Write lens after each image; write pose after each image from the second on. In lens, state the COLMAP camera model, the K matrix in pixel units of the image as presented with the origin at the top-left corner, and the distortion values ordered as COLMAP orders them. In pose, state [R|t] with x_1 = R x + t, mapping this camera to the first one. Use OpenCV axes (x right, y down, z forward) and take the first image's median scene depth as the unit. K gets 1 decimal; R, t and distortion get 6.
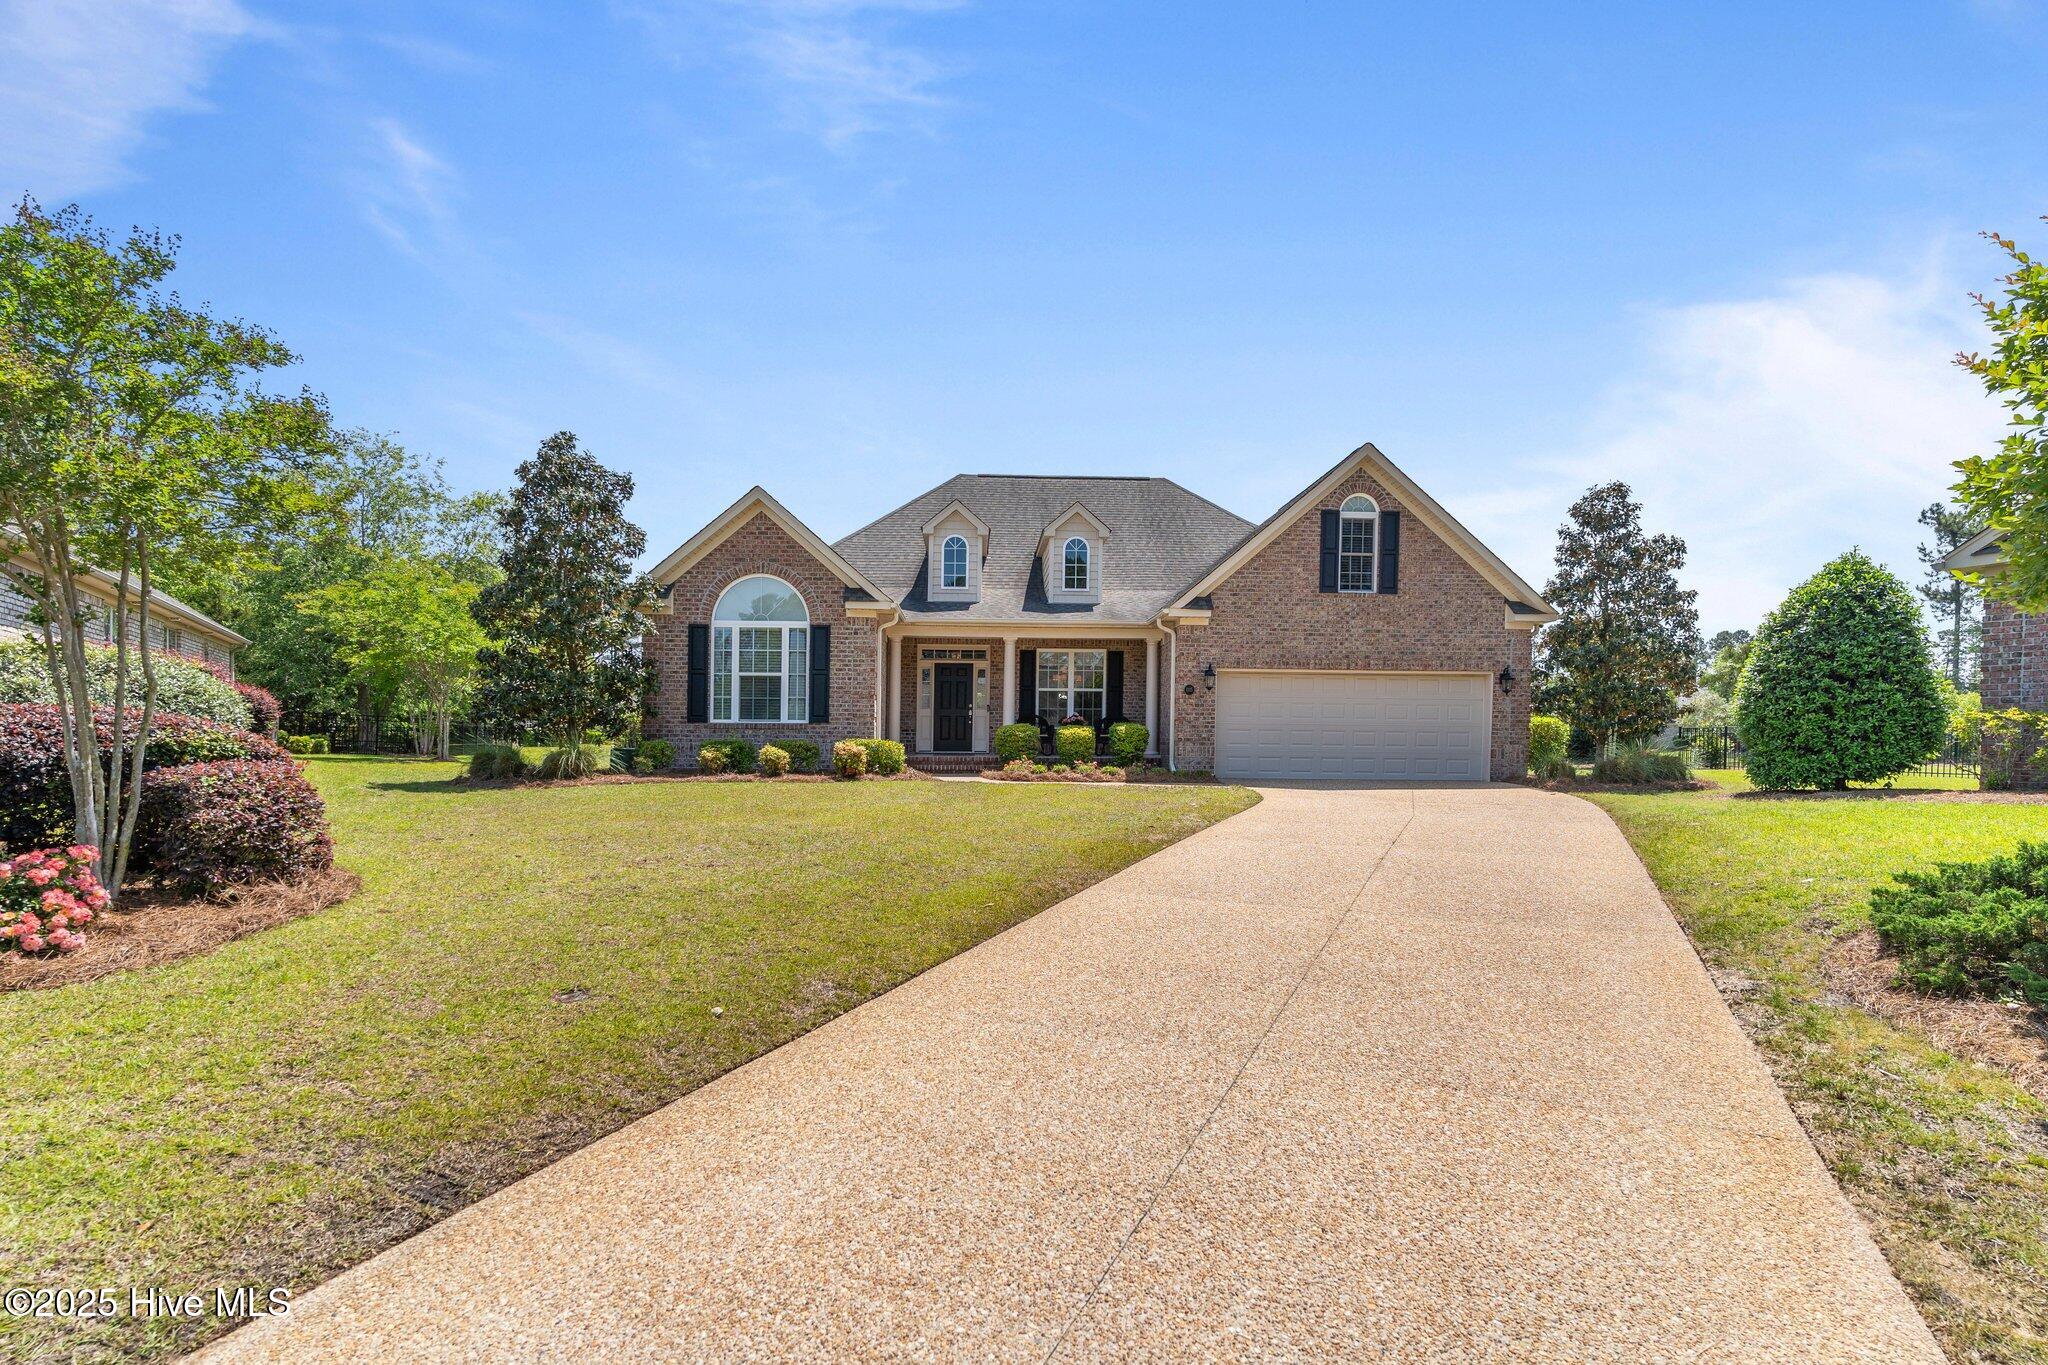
lens RADIAL K [[991.8, 0, 1018.0], [0, 991.8, 741.0], [0, 0, 1]] dist [0.001982, -0.001141]
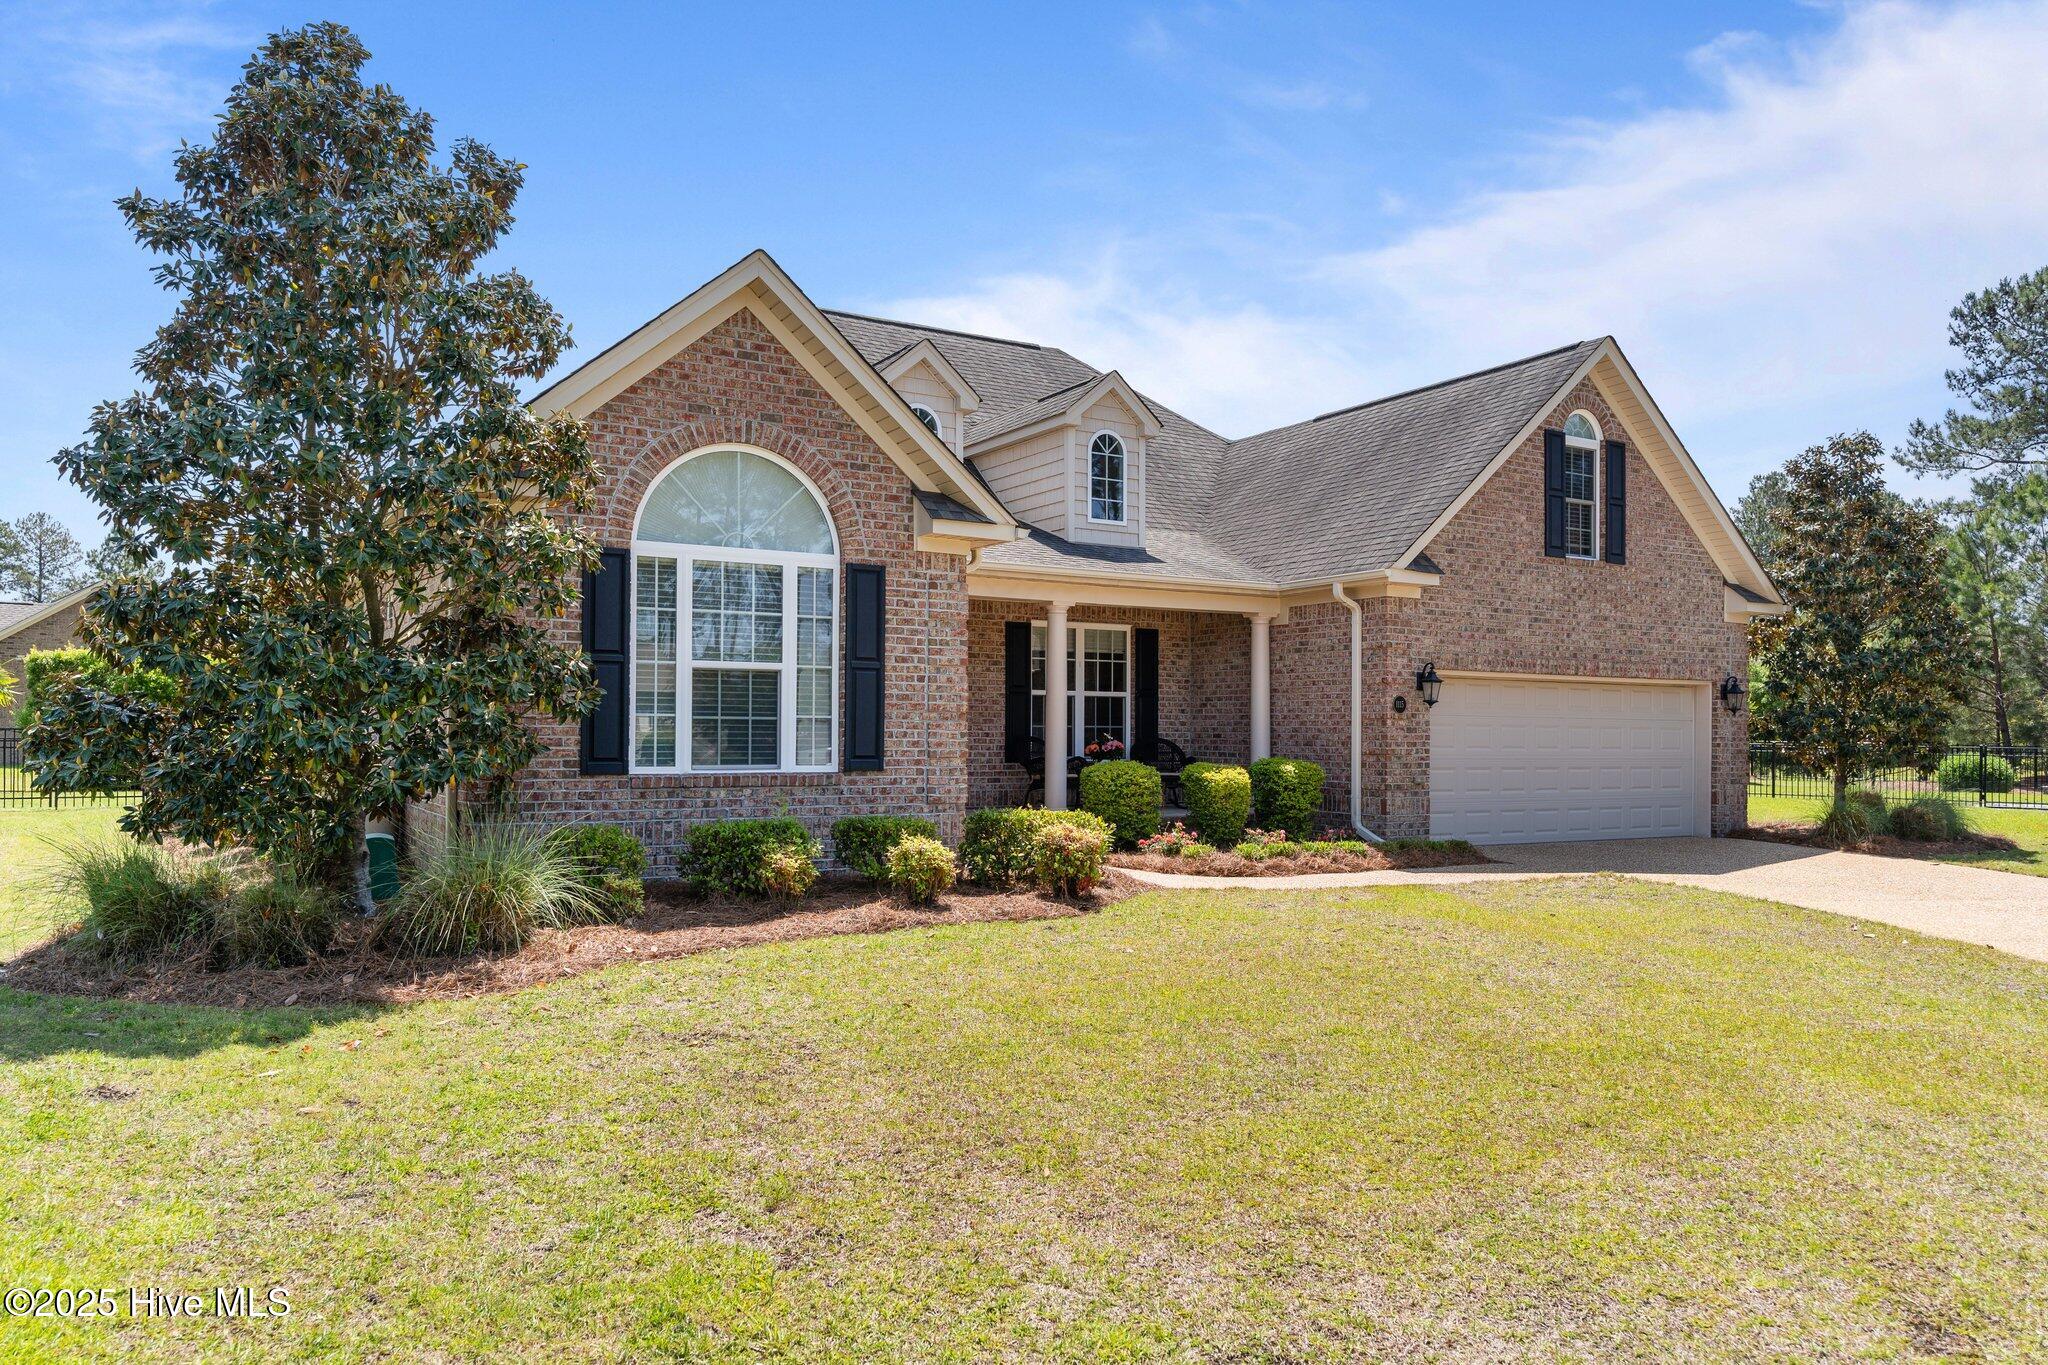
lens RADIAL K [[1390.6, 0, 1033.3], [0, 1390.6, 699.1], [0, 0, 1]] dist [0.000519, 0.000384]
pose [[0.882151, 0.010096, 0.470858, -0.439967], [0.001685, 0.999696, -0.024591, -0.036222], [-0.470963, 0.022486, 0.881866, 0.378604]]
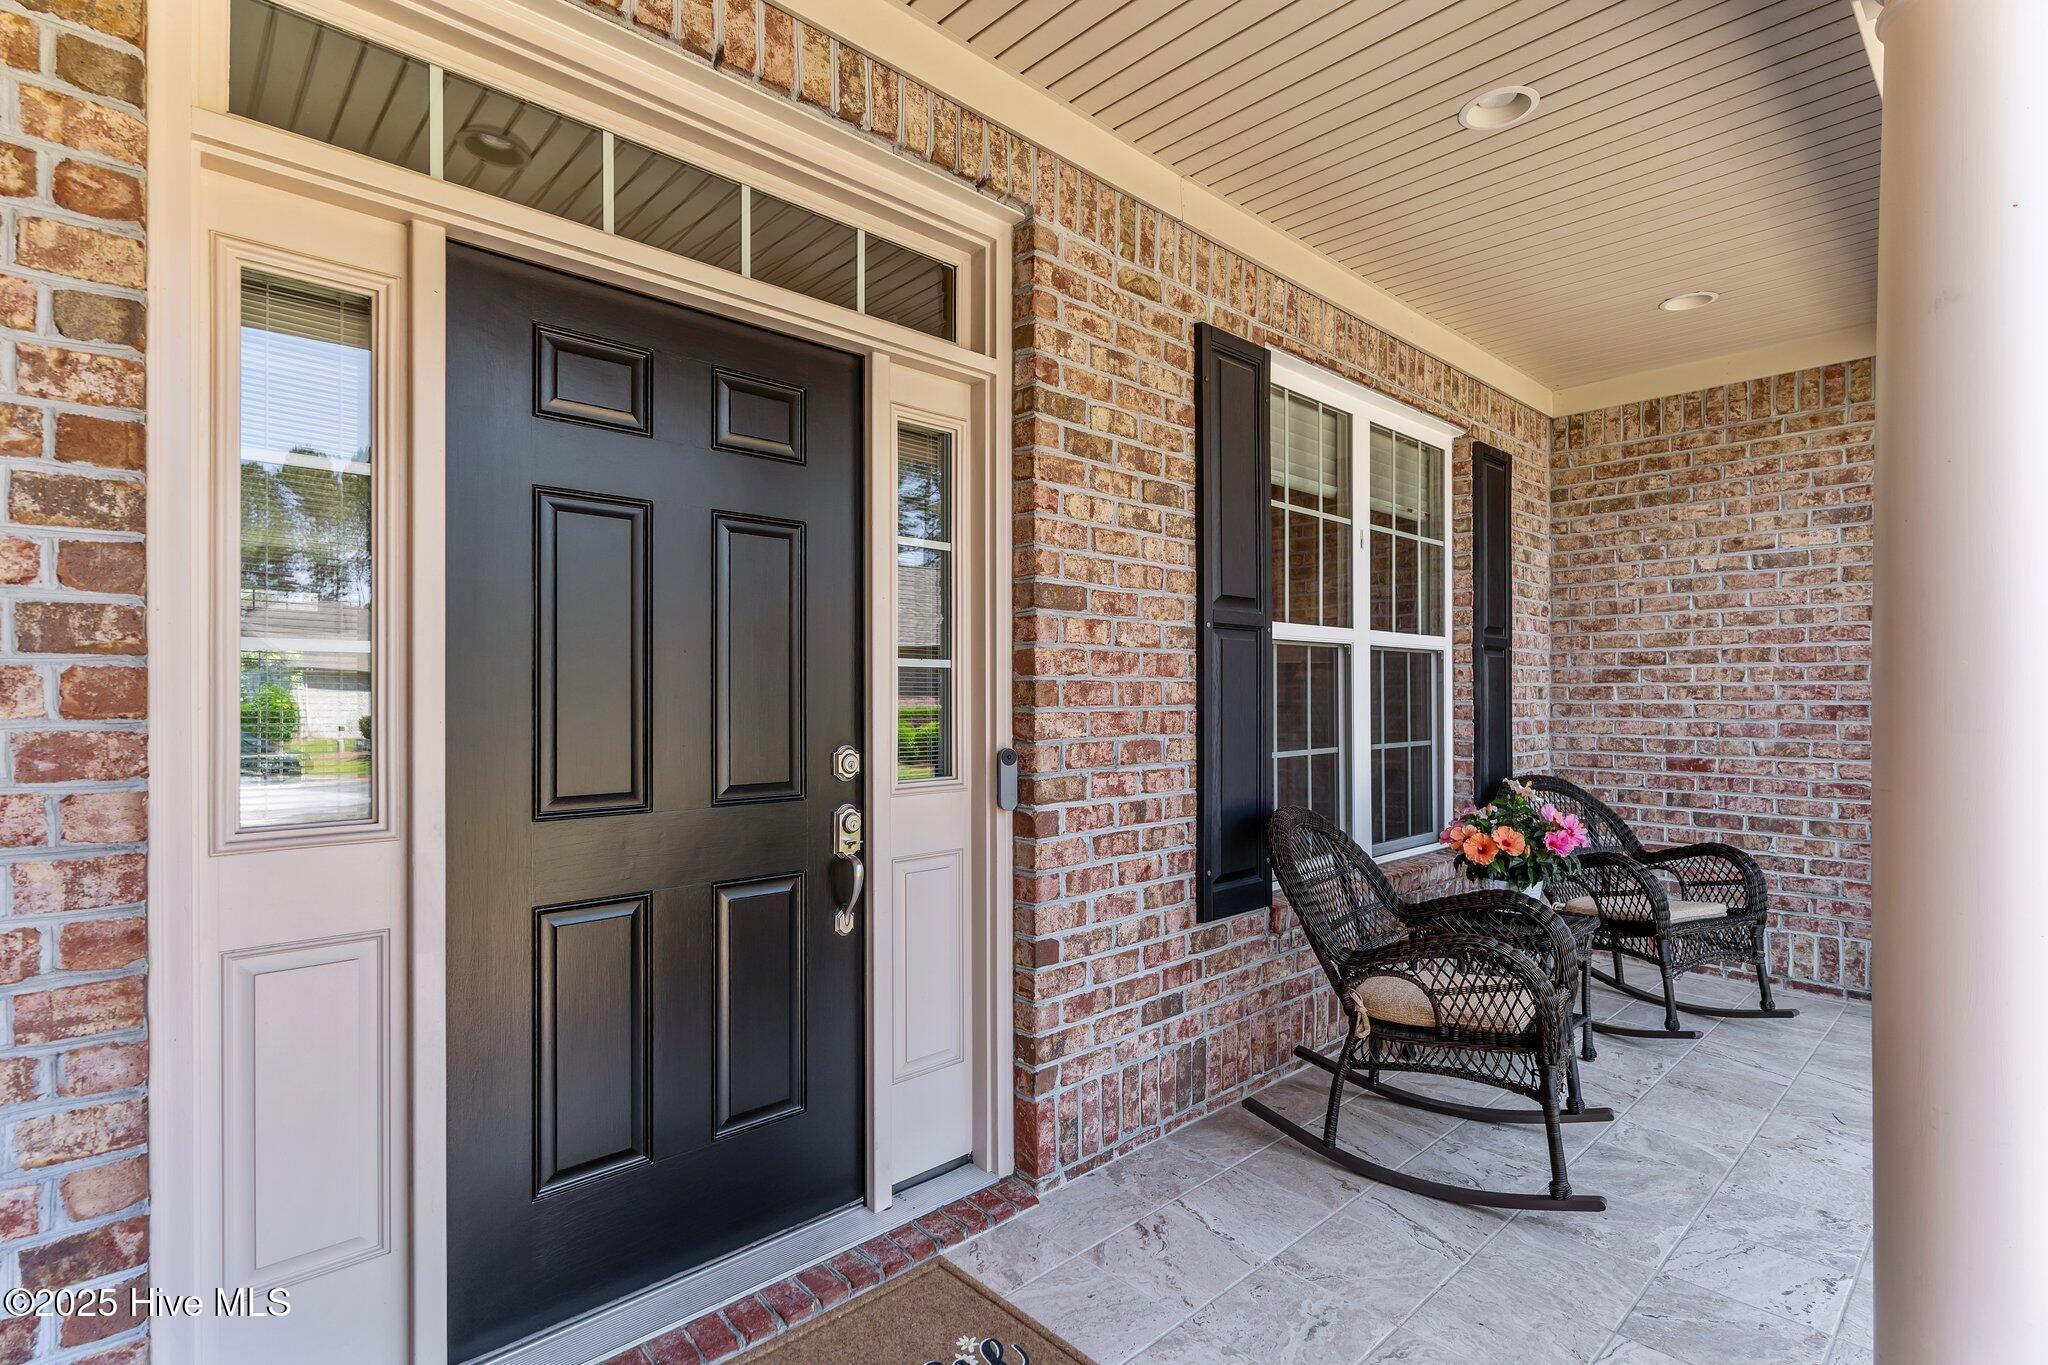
lens RADIAL K [[991.8, 0, 1037.3], [0, 991.8, 695.5], [0, 0, 1]] dist [0.001982, -0.001141]
pose [[0.755433, -0.006995, 0.655189, -0.124850], [0.009945, 0.999950, -0.000791, -0.053309], [-0.655151, 0.007114, 0.755465, 1.141868]]
